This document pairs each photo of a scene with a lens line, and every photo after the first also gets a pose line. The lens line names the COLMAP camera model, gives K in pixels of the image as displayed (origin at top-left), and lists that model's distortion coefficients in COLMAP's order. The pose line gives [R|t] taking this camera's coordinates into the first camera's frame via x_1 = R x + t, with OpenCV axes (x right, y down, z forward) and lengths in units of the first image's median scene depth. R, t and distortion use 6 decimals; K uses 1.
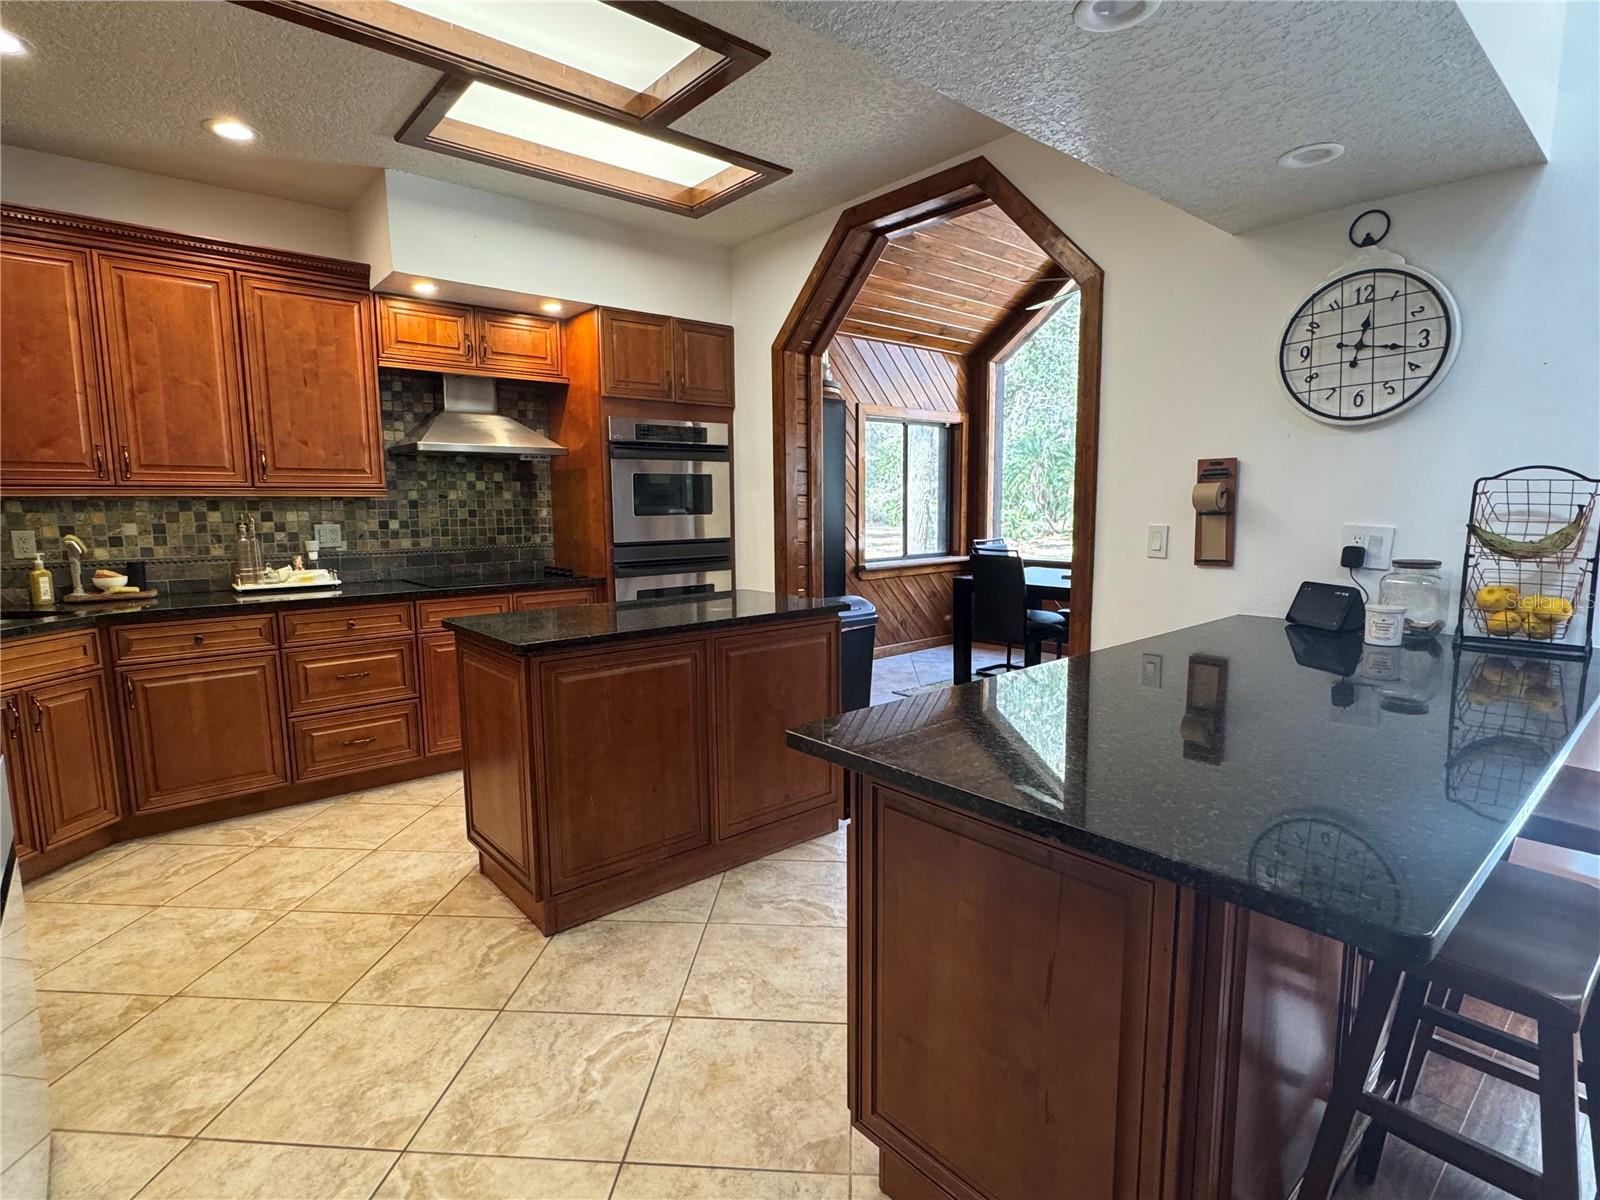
lens RADIAL K [[804.3, 0, 795.2], [0, 804.3, 603.5], [0, 0, 1]] dist [-0.004583, 0.000785]
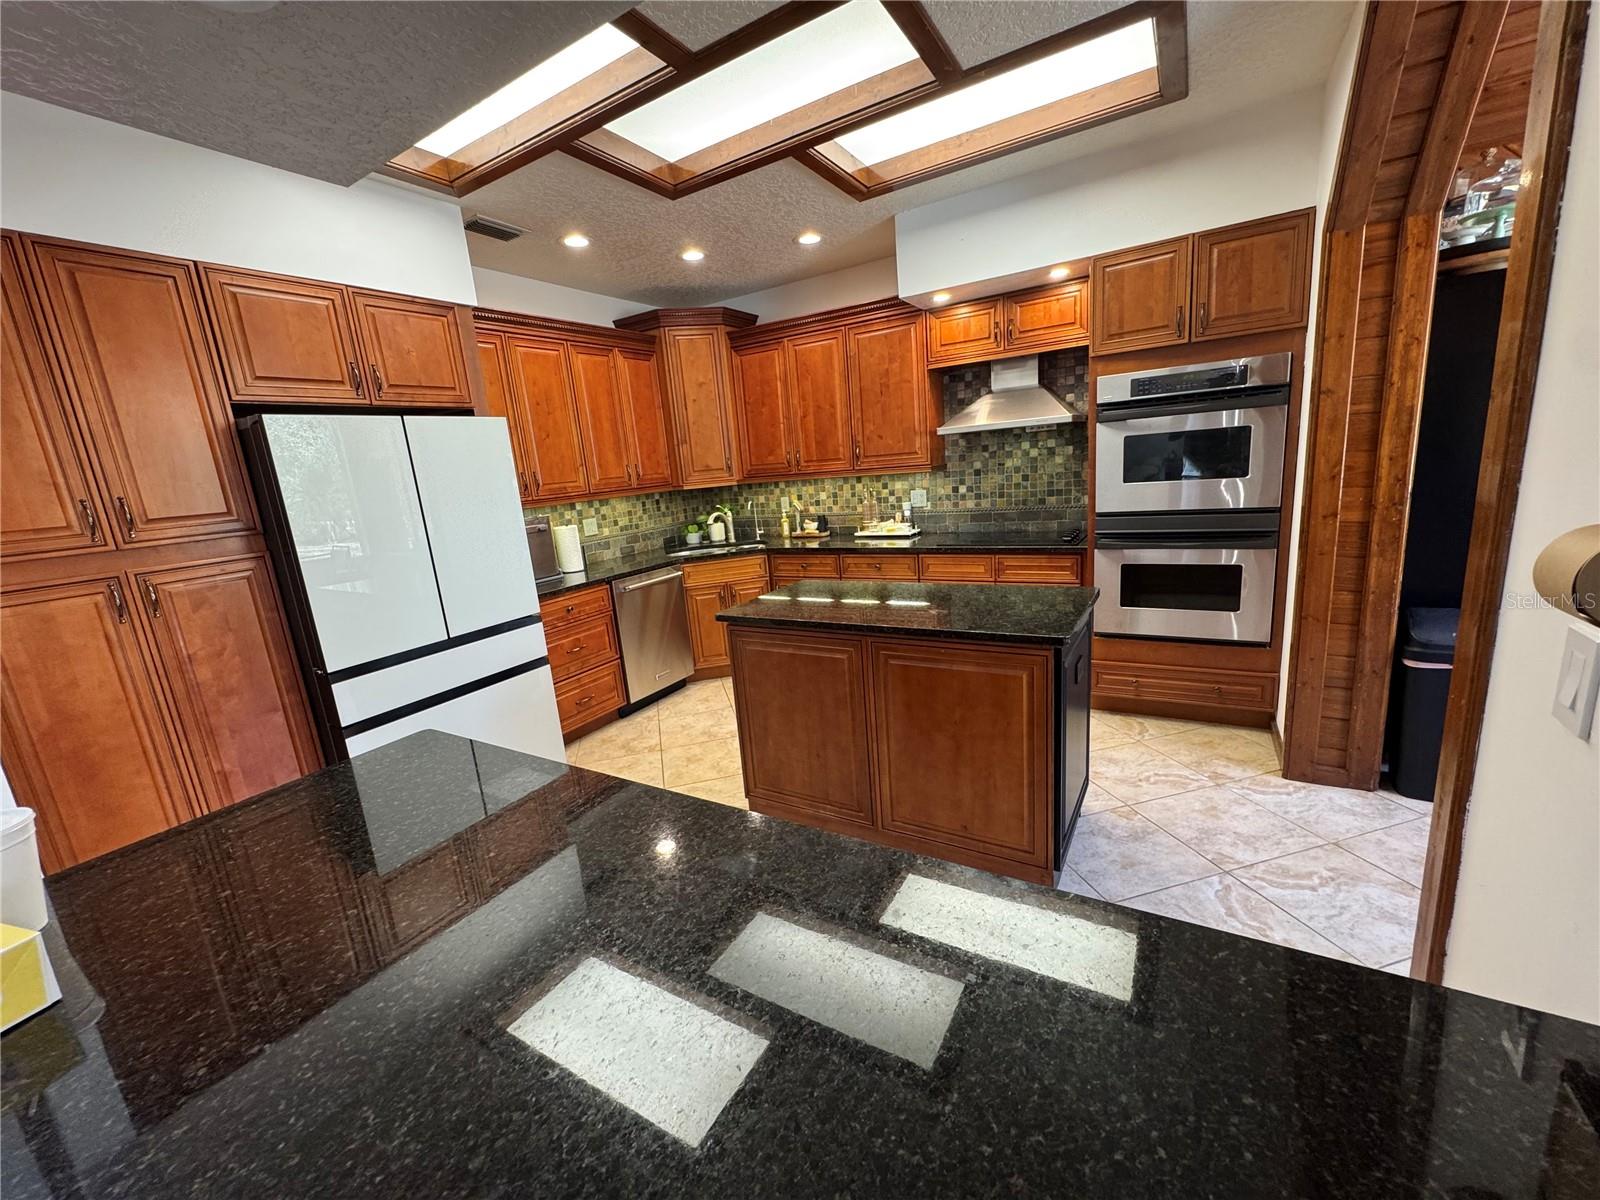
lens RADIAL K [[638.6, 0, 804.3], [0, 638.6, 602.3], [0, 0, 1]] dist [-0.008991, 0.004794]
pose [[0.315957, 0.186352, -0.930292, 0.448469], [-0.038453, 0.982231, 0.183696, -0.109685], [0.947994, -0.022268, 0.317509, 0.483003]]
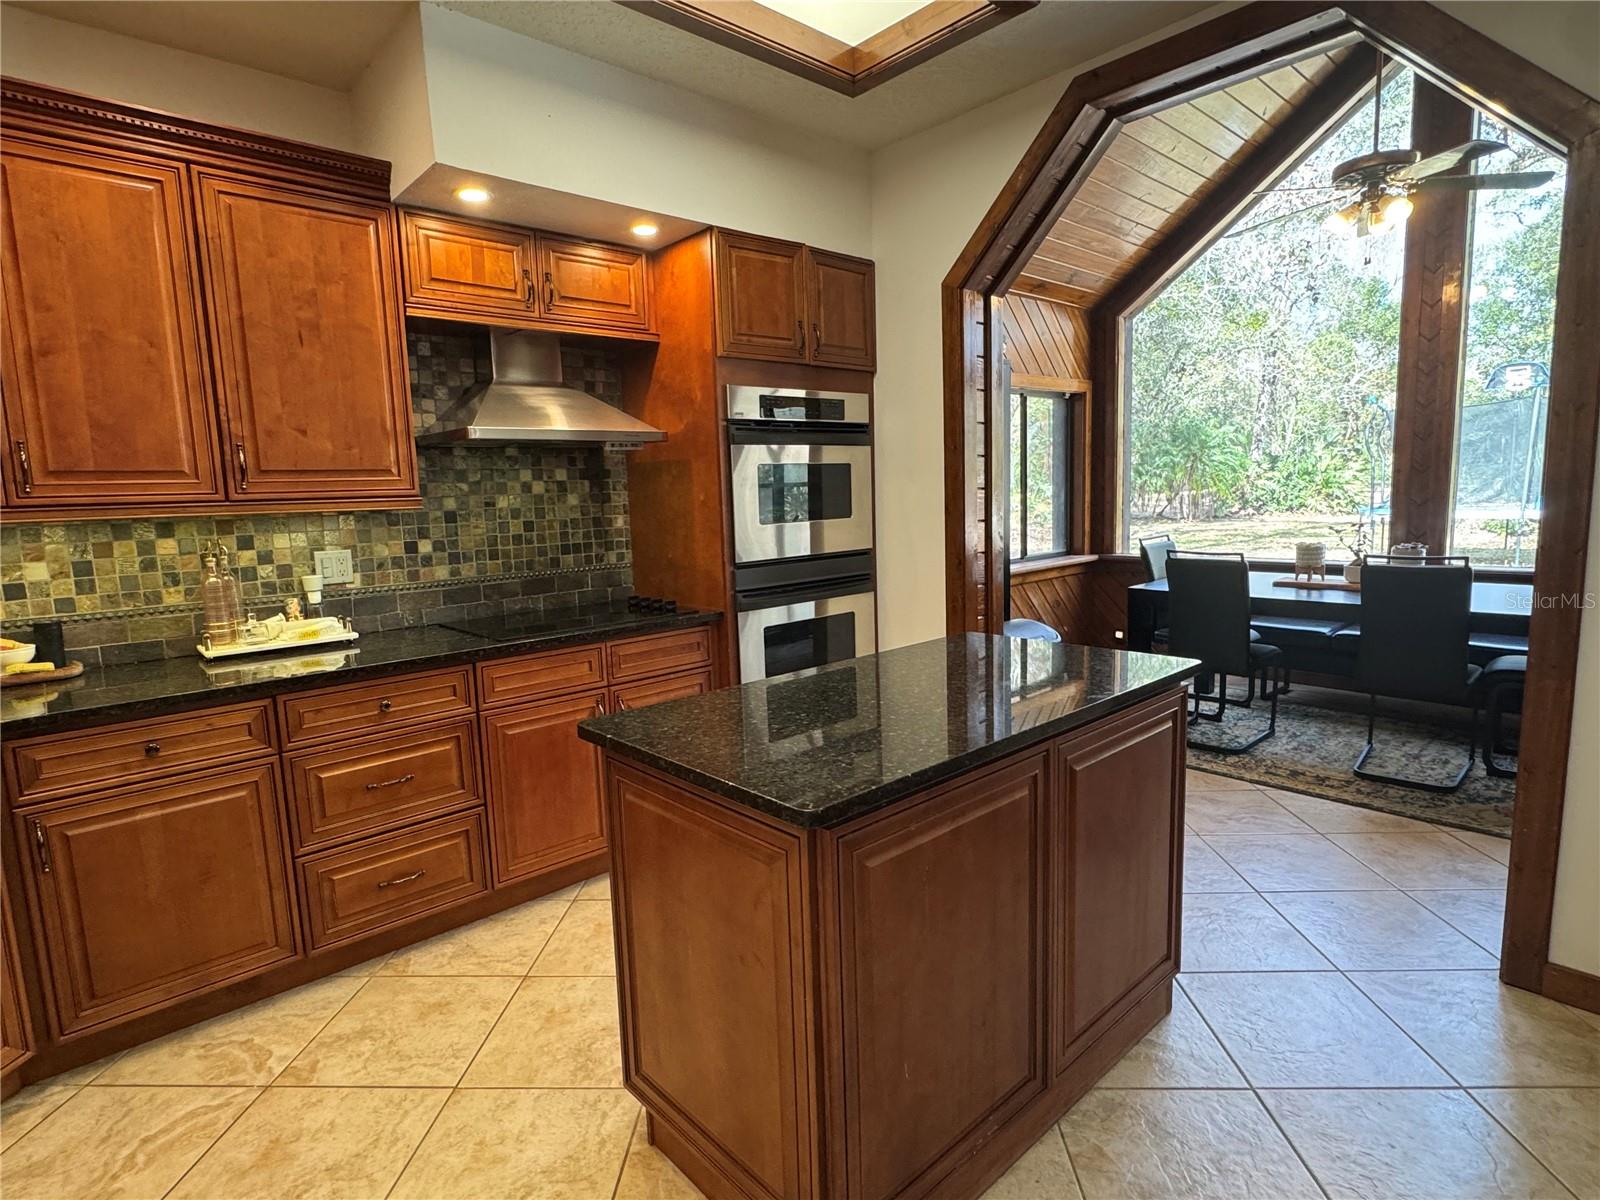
lens RADIAL K [[843.4, 0, 793.4], [0, 843.4, 601.9], [0, 0, 1]] dist [-0.003484, -0.000232]
pose [[0.999328, -0.029520, 0.021718, -0.217651], [0.029377, 0.999545, 0.006866, -0.050791], [-0.021911, -0.006223, 0.999741, 0.285722]]
